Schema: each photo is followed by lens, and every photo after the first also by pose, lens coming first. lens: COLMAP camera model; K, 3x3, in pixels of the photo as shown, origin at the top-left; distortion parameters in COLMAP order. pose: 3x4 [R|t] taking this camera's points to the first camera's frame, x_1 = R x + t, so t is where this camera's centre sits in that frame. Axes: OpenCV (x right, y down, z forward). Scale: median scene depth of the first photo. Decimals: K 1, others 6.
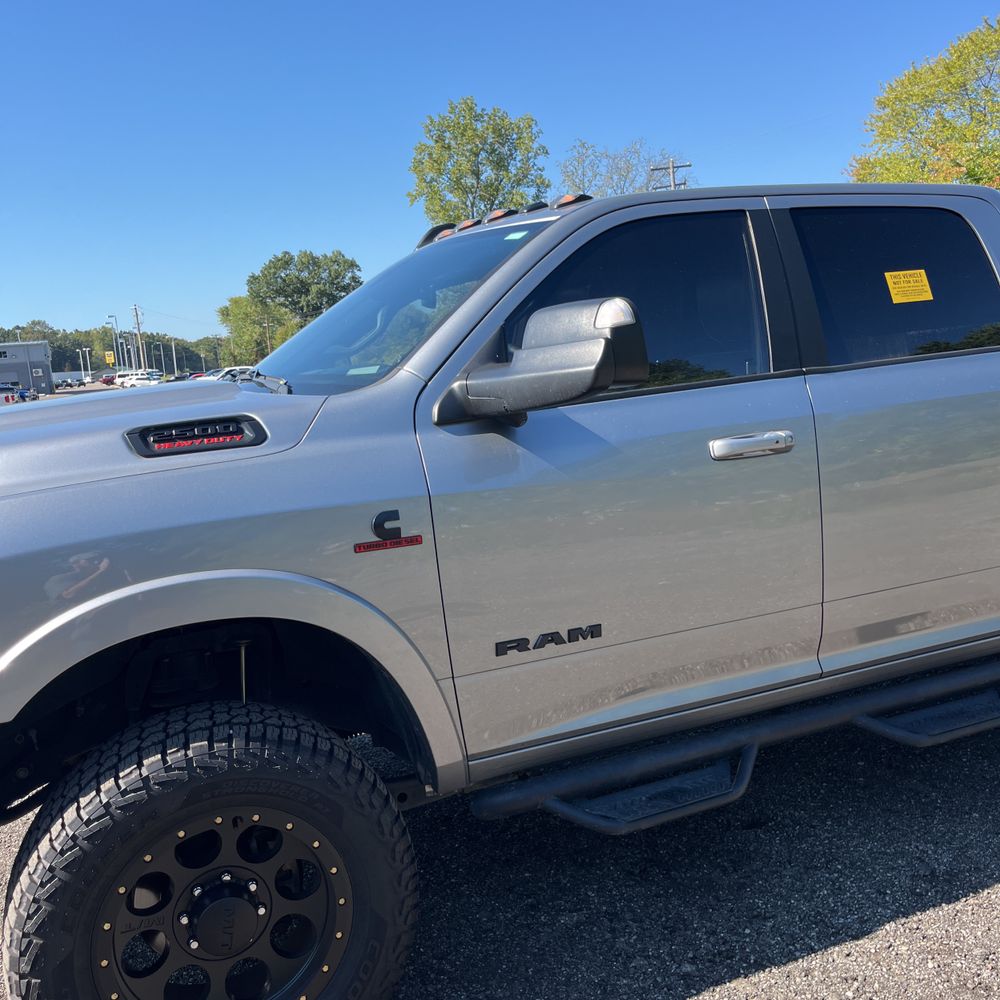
lens RADIAL K [[1020.7, 0, 492.1], [0, 1020.7, 497.4], [0, 0, 1]] dist [0.015950, 0.000000]
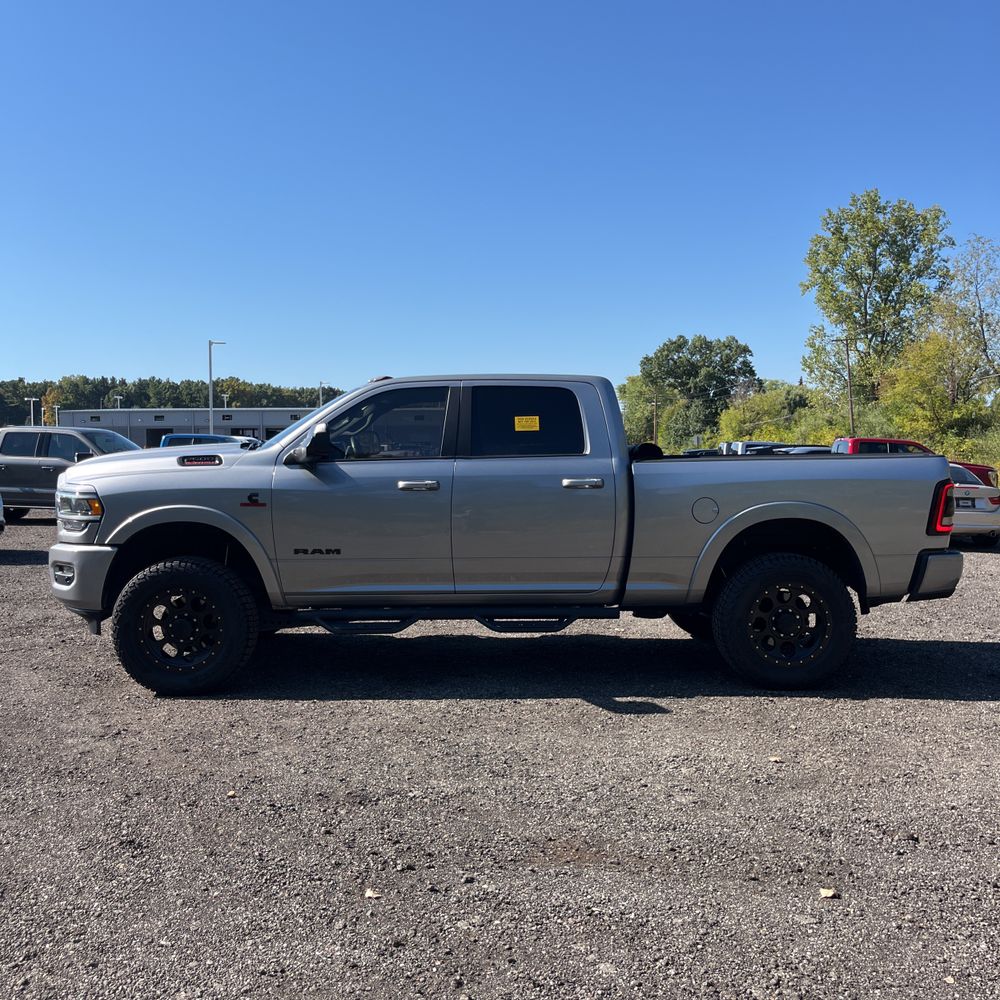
lens RADIAL K [[1020.7, 0, 497.4], [0, 1020.7, 495.0], [0, 0, 1]] dist [0.015950, 0.000000]
pose [[0.926154, 0.089787, -0.366303, 0.071696], [-0.118294, 0.991393, -0.056086, 0.004528], [0.358115, 0.095275, 0.928804, -0.063010]]
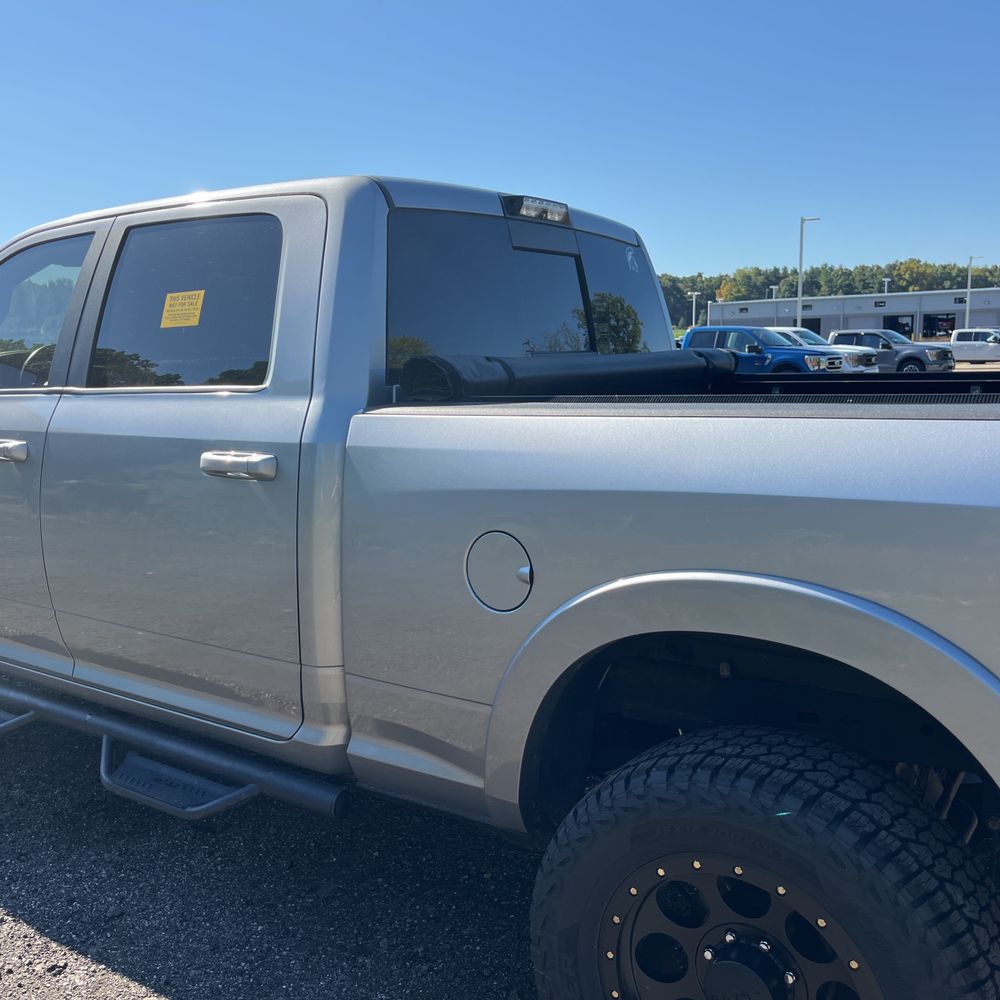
lens RADIAL K [[1020.7, 0, 496.6], [0, 1020.7, 504.6], [0, 0, 1]] dist [0.015950, 0.000000]
pose [[0.522470, 0.195204, -0.830012, 0.082684], [-0.138259, 0.979954, 0.143438, -0.012760], [0.841374, 0.039815, 0.538985, 0.046954]]
